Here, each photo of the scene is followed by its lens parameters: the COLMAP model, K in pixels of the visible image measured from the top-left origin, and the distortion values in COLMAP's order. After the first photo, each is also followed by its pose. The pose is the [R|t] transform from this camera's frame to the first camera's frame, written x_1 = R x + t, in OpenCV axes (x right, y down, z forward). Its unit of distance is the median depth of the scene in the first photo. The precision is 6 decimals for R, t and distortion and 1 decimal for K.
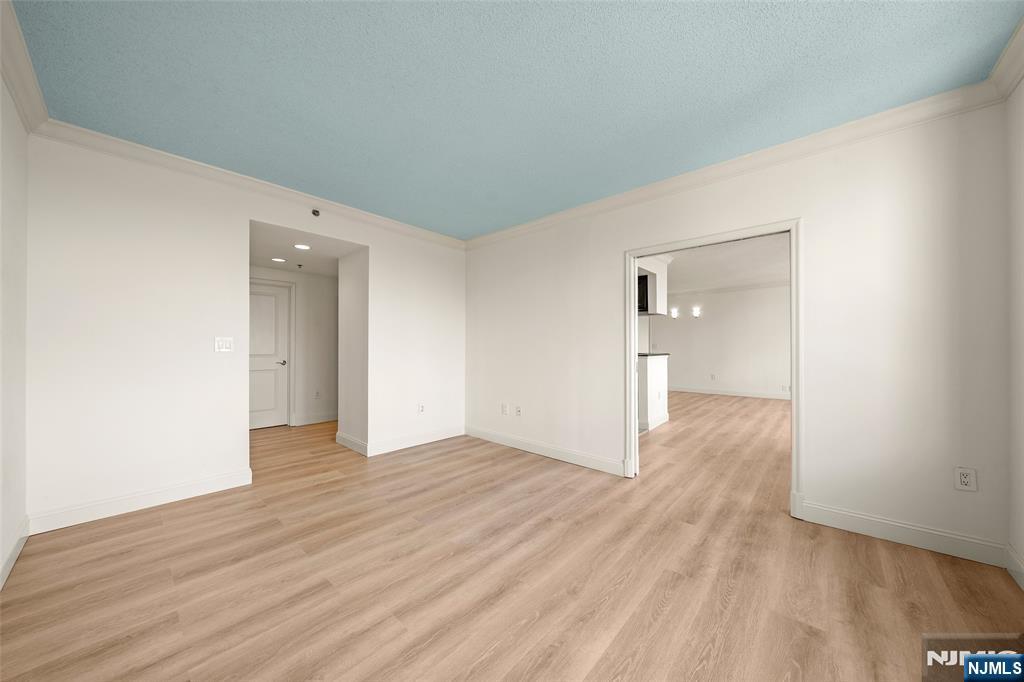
lens RADIAL K [[349.3, 0, 509.2], [0, 349.3, 344.6], [0, 0, 1]] dist [0.000130, -0.000040]
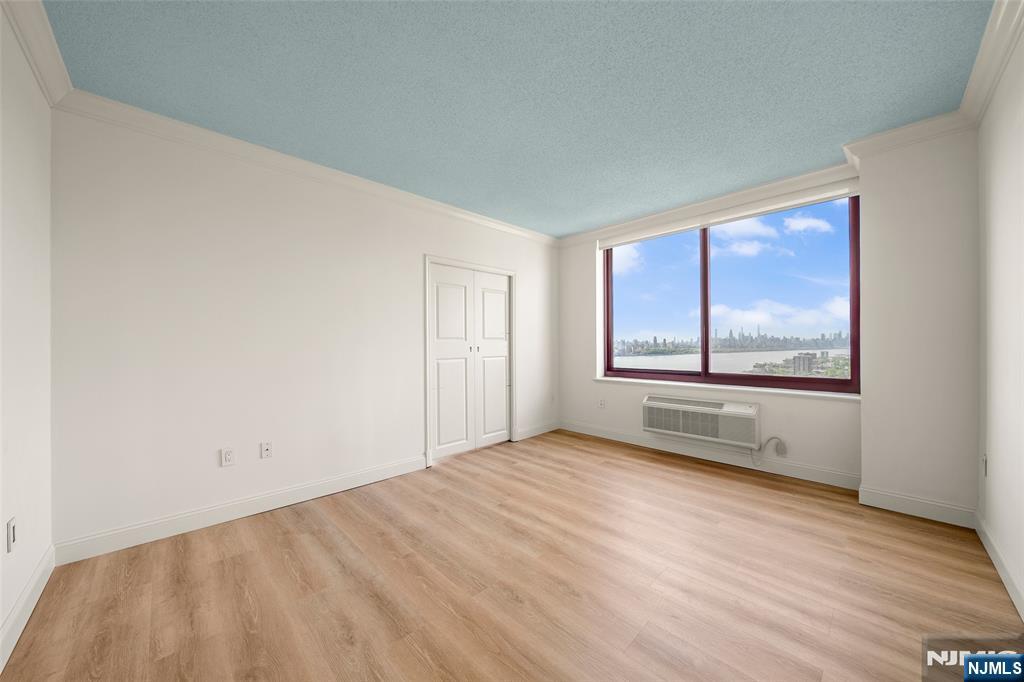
lens RADIAL K [[359.2, 0, 514.3], [0, 359.2, 343.7], [0, 0, 1]] dist [0.000061, -0.000009]
pose [[0.056979, 0.002689, 0.998372, -0.971277], [-0.002367, 0.999994, -0.002559, 0.007128], [-0.998373, -0.002218, 0.056985, 0.884883]]
